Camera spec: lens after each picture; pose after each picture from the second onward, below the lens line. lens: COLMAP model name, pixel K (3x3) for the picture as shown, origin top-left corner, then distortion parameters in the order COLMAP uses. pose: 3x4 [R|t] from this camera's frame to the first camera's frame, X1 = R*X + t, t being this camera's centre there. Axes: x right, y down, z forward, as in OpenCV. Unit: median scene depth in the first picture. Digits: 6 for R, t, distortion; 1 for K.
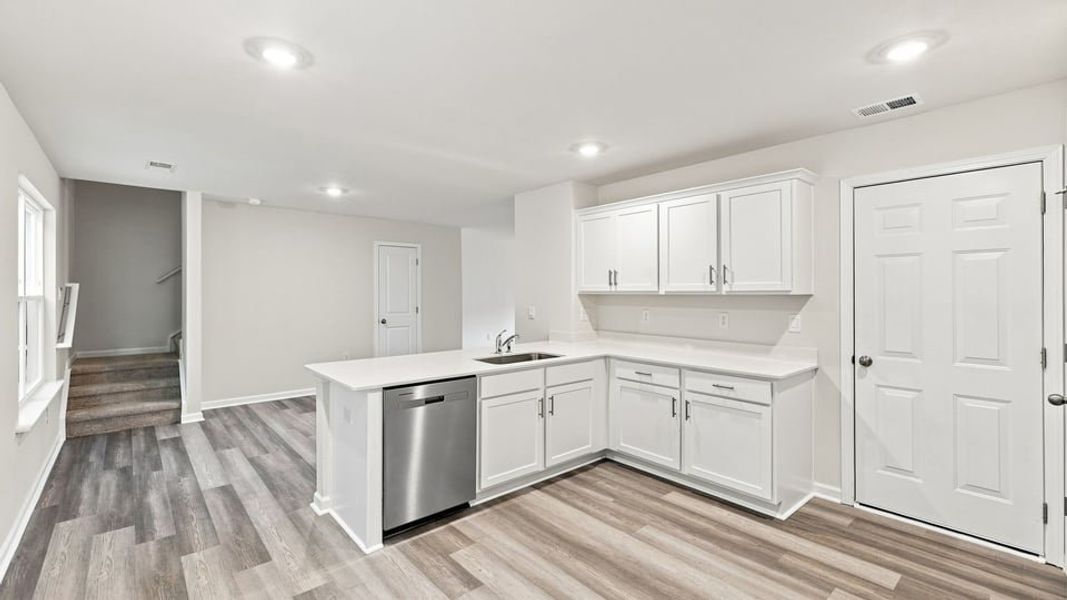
lens RADIAL K [[457.1, 0, 533.2], [0, 457.1, 292.8], [0, 0, 1]] dist [0.000406, -0.000381]
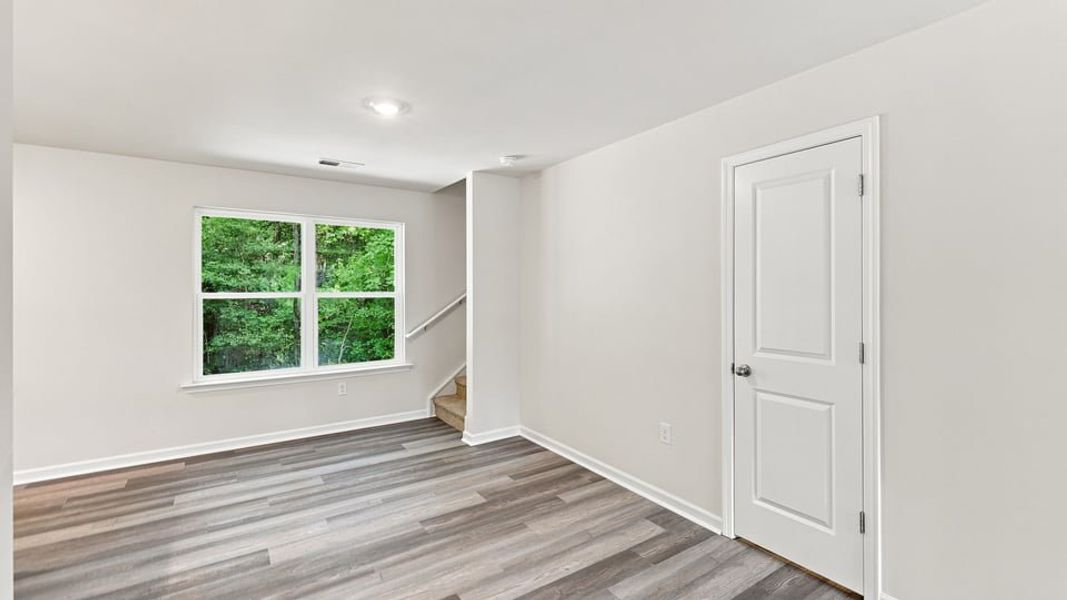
lens RADIAL K [[457.1, 0, 533.2], [0, 457.1, 292.8], [0, 0, 1]] dist [0.000406, -0.000381]
pose [[-0.145219, 0.003808, -0.989392, 0.127047], [0.002454, 0.999991, 0.003488, -0.002765], [0.989397, -0.001922, -0.145227, 1.856325]]
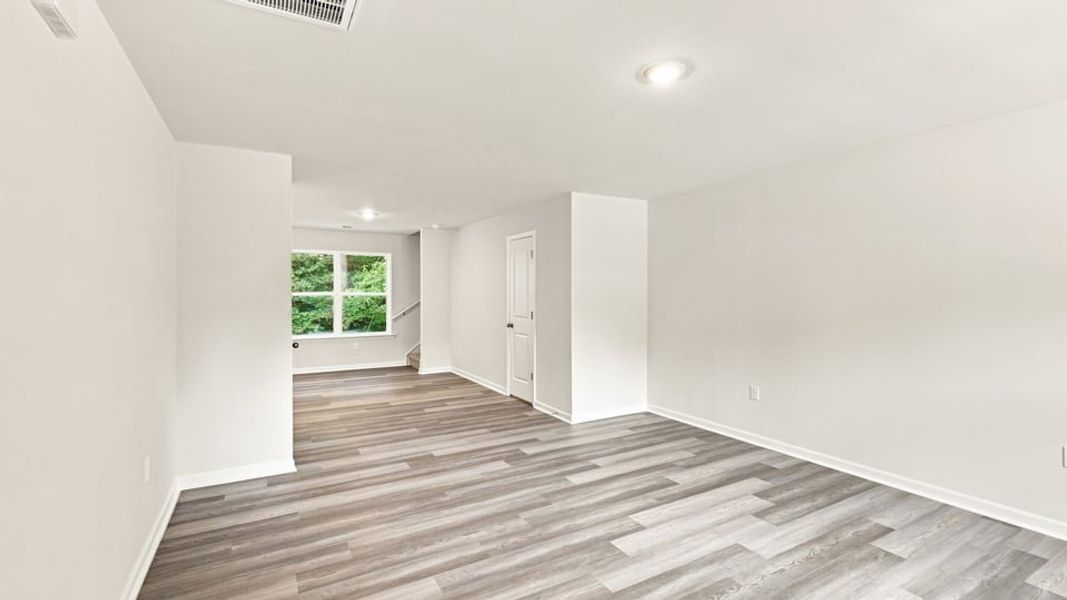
lens RADIAL K [[457.1, 0, 533.2], [0, 457.1, 292.8], [0, 0, 1]] dist [0.000406, -0.000381]
pose [[-0.204208, 0.001671, -0.978926, 1.101758], [0.000398, 0.999999, 0.001624, -0.002837], [0.978928, -0.000058, -0.204208, 2.552440]]
